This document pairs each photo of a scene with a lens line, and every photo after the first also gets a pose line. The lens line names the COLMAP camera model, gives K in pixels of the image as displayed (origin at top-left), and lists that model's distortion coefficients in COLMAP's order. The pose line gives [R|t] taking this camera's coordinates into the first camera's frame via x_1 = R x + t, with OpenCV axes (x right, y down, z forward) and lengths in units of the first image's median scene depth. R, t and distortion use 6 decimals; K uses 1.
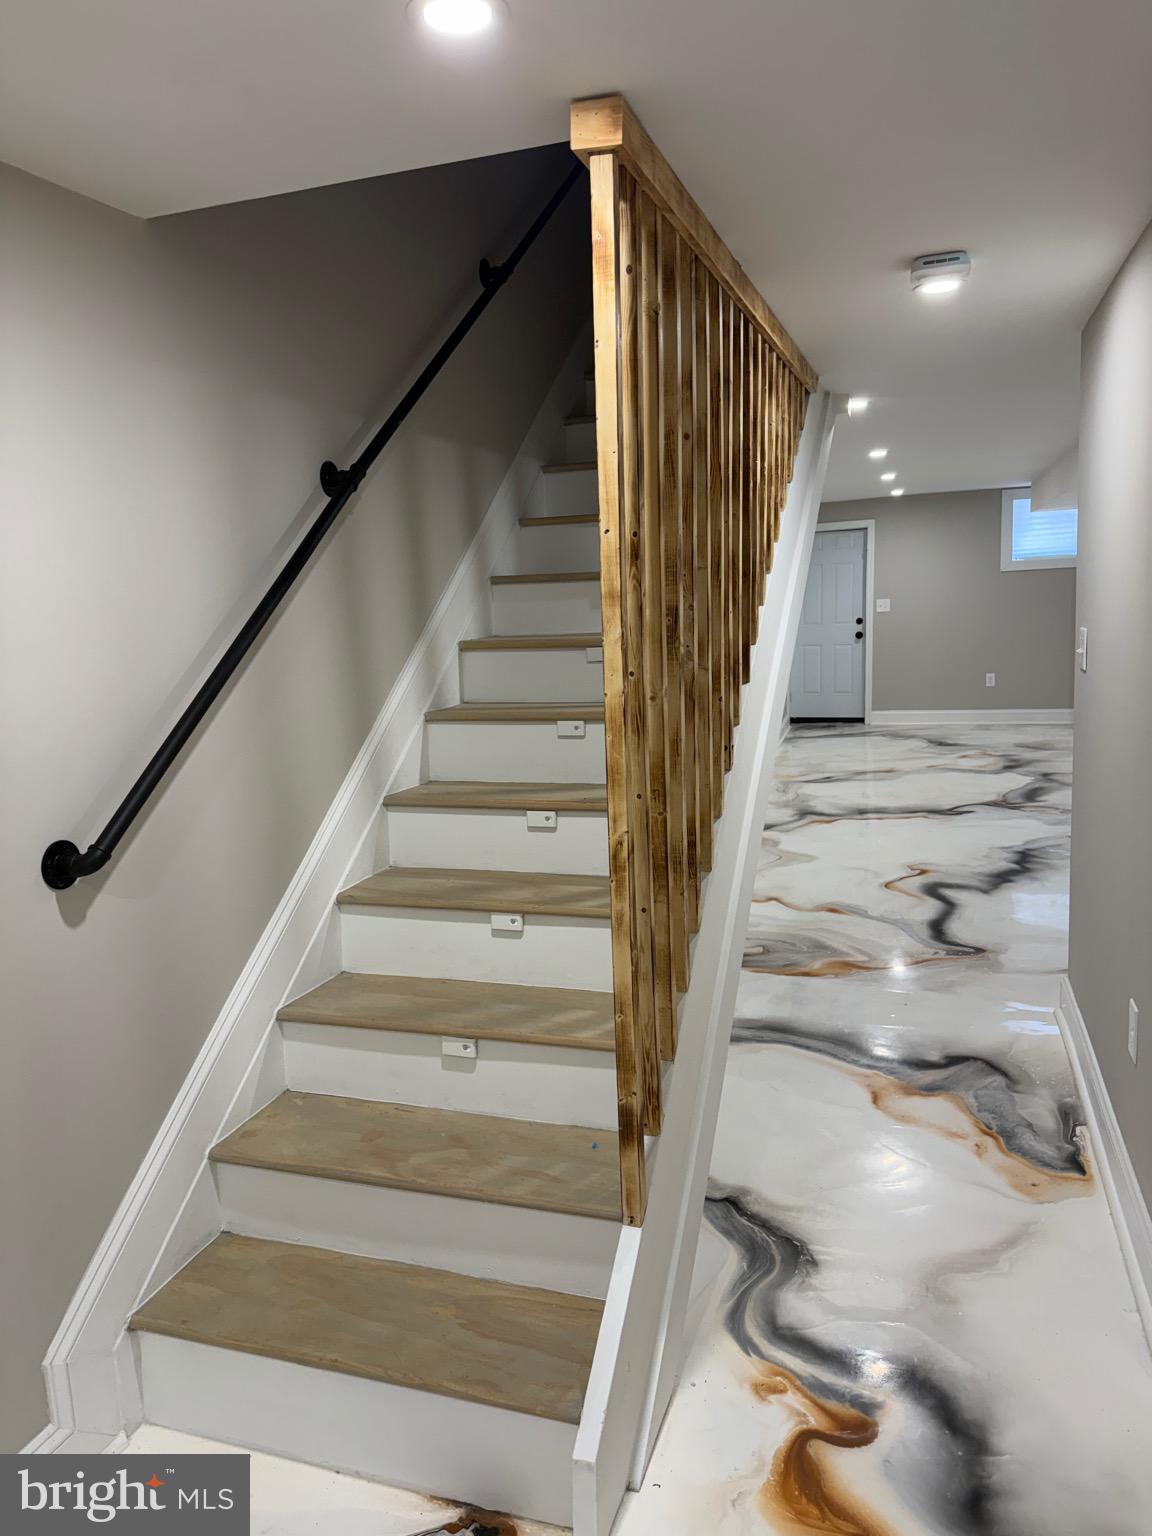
lens RADIAL K [[1074.7, 0, 575.7], [0, 1074.7, 764.4], [0, 0, 1]] dist [0.073417, -0.088578]
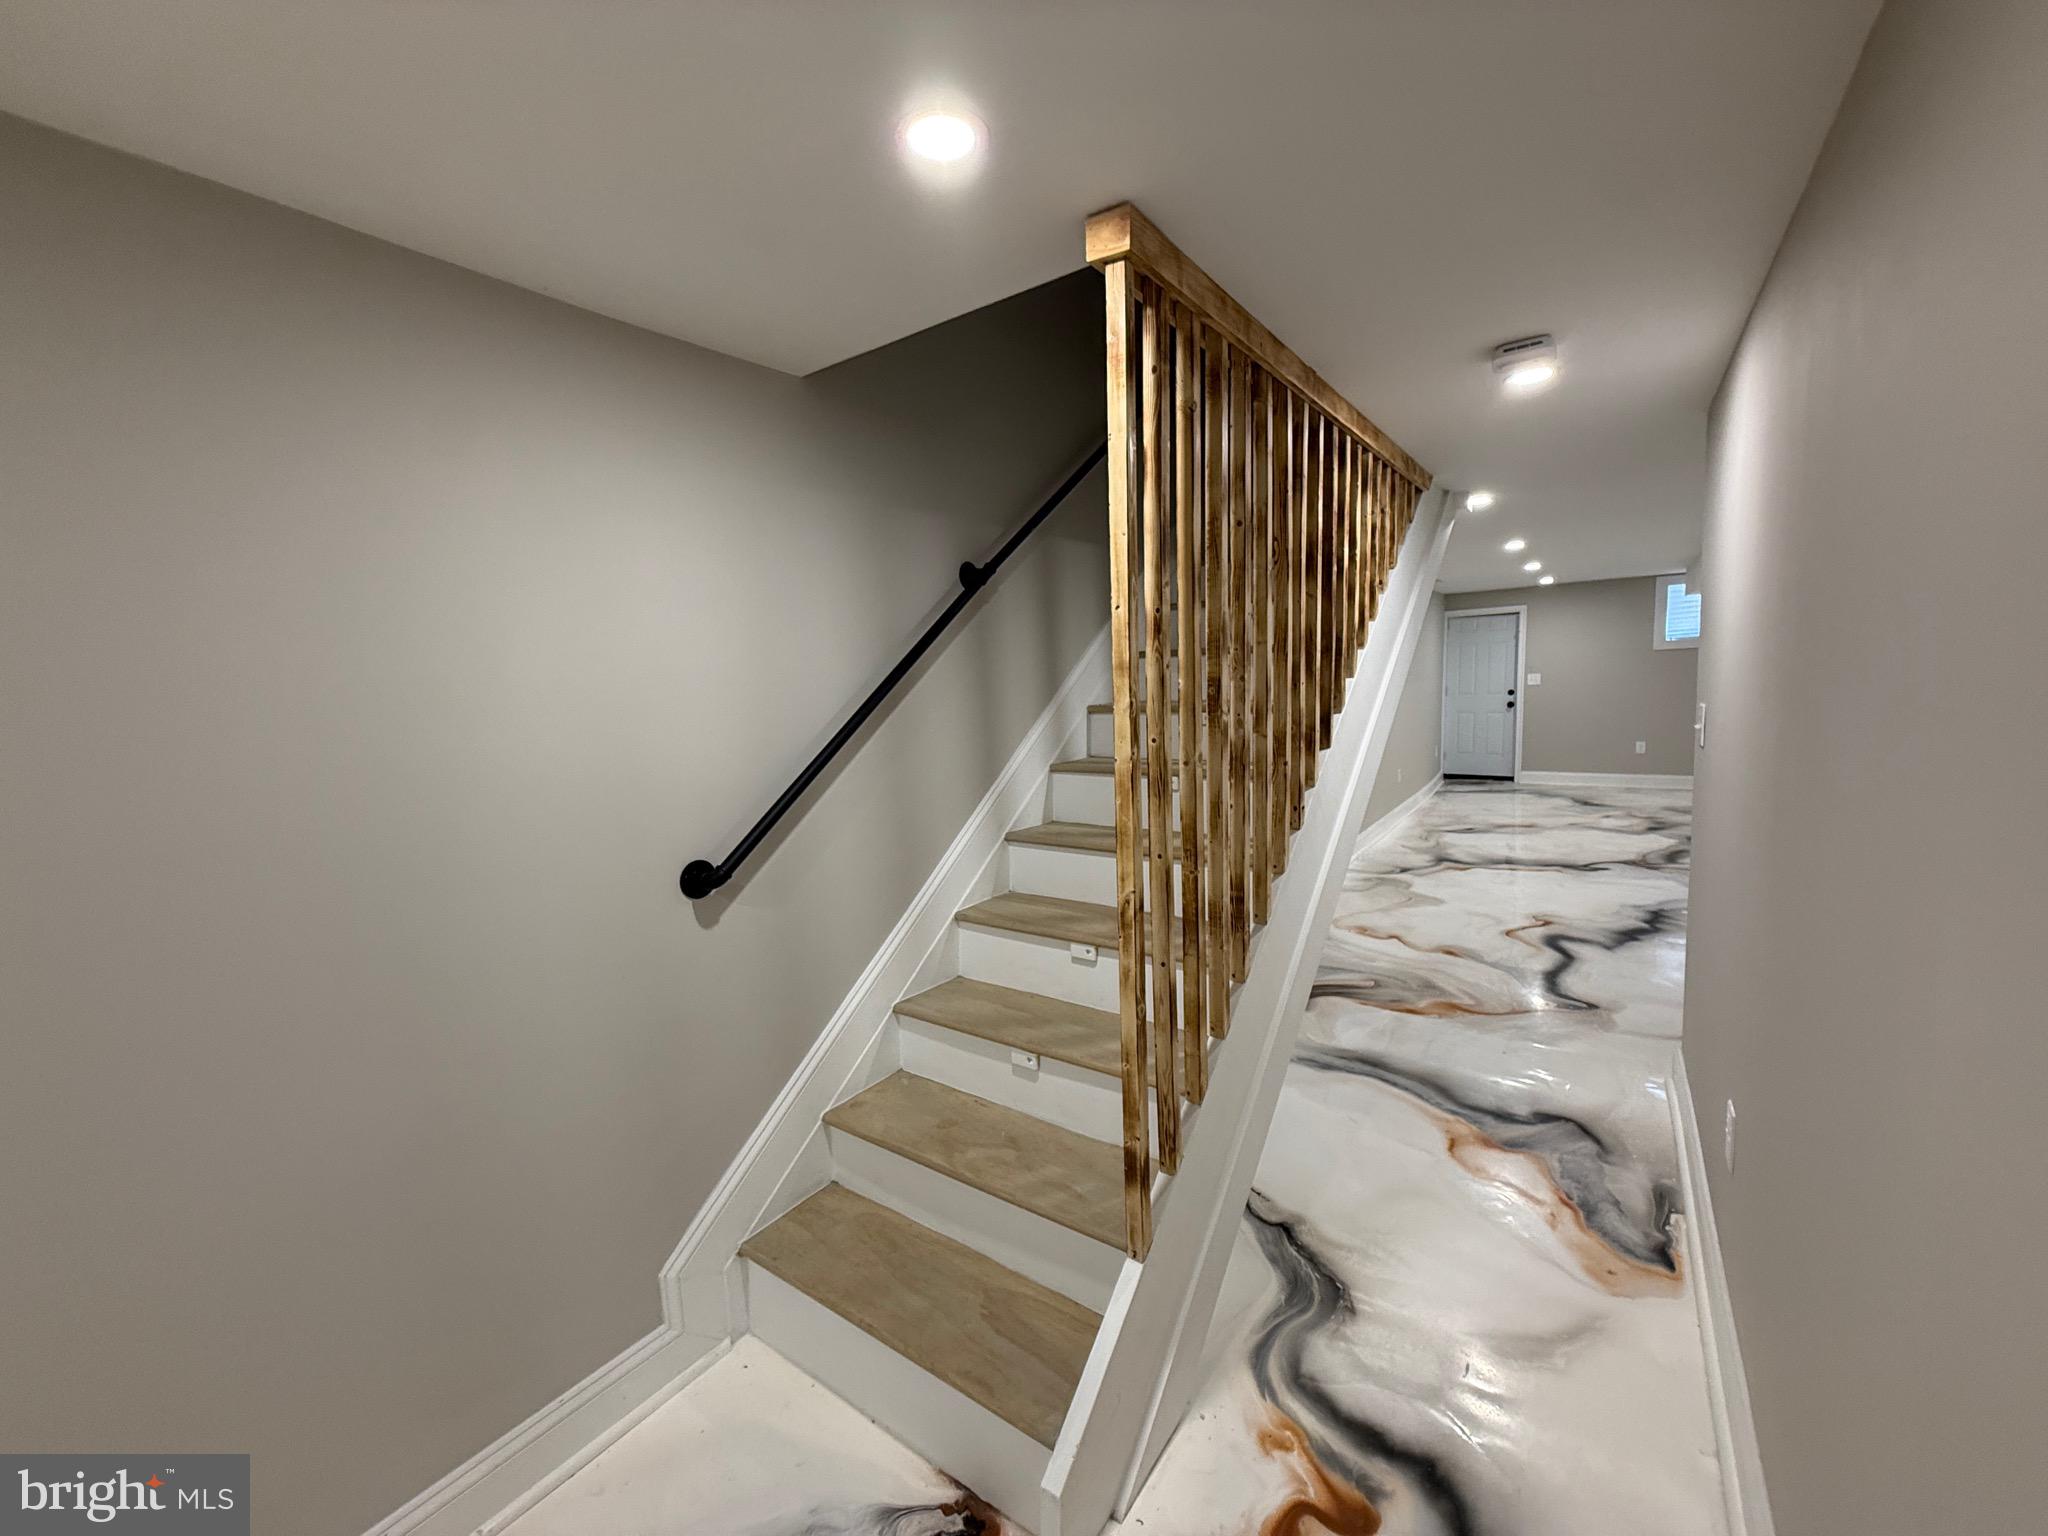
lens RADIAL K [[810.2, 0, 1033.3], [0, 810.2, 768.4], [0, 0, 1]] dist [-0.001322, 0.002214]
pose [[0.956677, 0.036840, -0.288811, 0.124690], [-0.046710, 0.998534, -0.027353, -0.021504], [0.287380, 0.039658, 0.956995, 0.145544]]
